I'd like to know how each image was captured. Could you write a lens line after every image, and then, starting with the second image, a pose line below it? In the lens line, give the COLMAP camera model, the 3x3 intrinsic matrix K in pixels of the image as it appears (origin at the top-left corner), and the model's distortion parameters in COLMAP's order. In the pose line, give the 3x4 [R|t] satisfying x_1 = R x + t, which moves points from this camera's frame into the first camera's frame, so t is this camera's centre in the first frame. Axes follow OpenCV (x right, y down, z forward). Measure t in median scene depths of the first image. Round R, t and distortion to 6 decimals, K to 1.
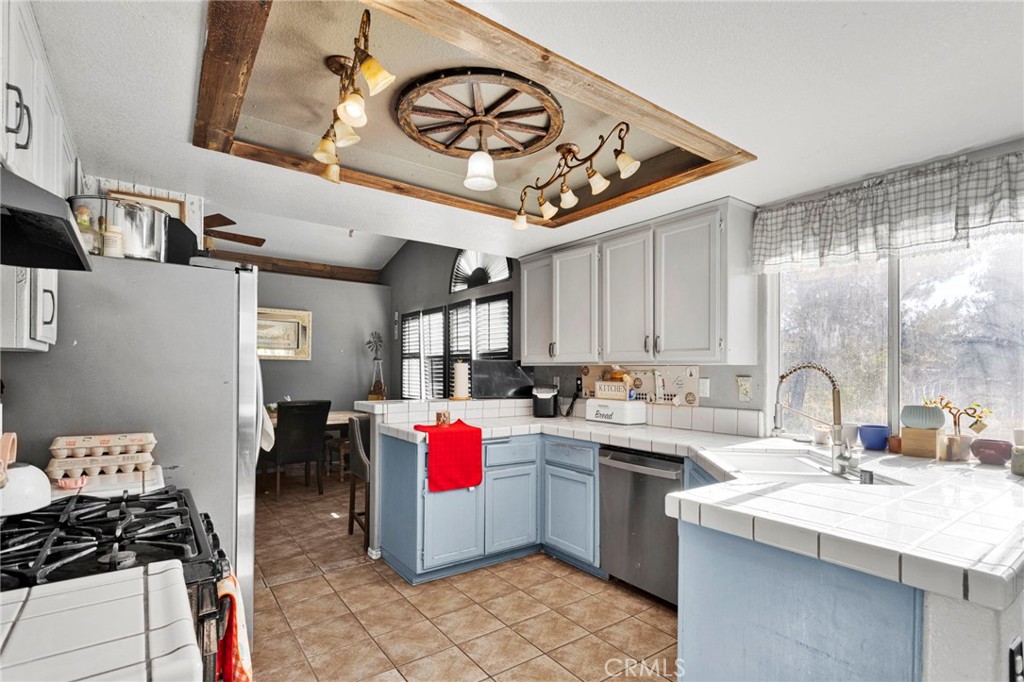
lens RADIAL K [[505.3, 0, 516.1], [0, 505.3, 368.2], [0, 0, 1]] dist [0.000423, 0.004770]
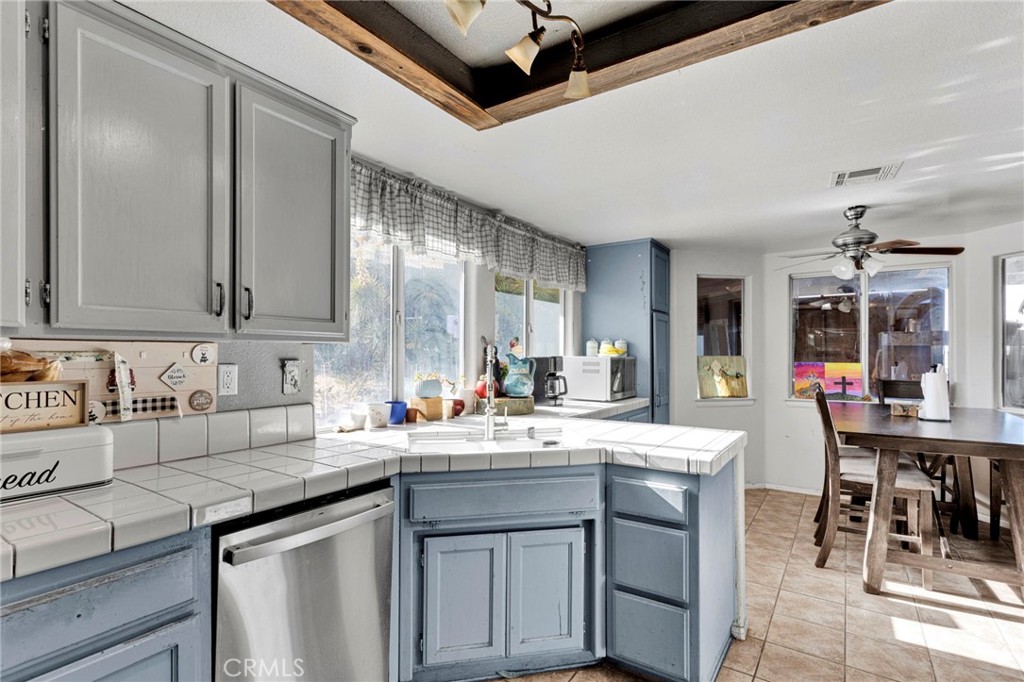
lens RADIAL K [[505.3, 0, 516.4], [0, 505.3, 349.5], [0, 0, 1]] dist [0.000423, 0.004770]
pose [[-0.345070, -0.004084, 0.938568, -0.288217], [-0.007671, 0.999969, 0.001531, -0.001358], [-0.938546, -0.006671, -0.345091, 0.818845]]
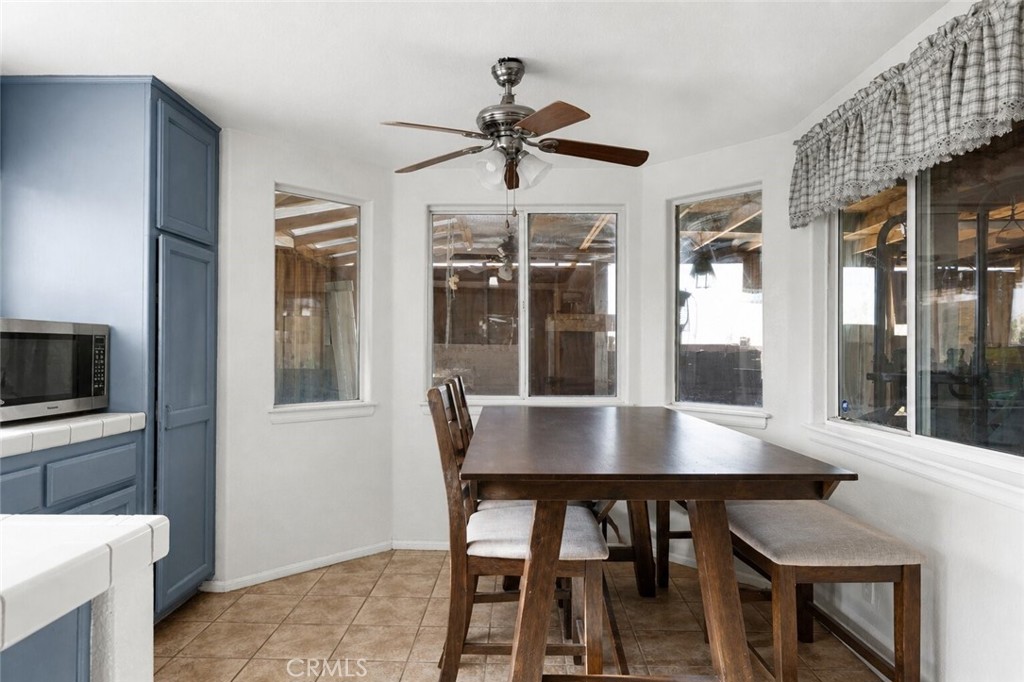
lens RADIAL K [[613.8, 0, 509.1], [0, 613.8, 340.8], [0, 0, 1]] dist [0.003545, 0.000624]
pose [[-0.787292, -0.004752, 0.616562, -0.173715], [-0.014962, 0.999823, -0.011400, 0.013973], [-0.616399, -0.018200, -0.787224, 0.640020]]
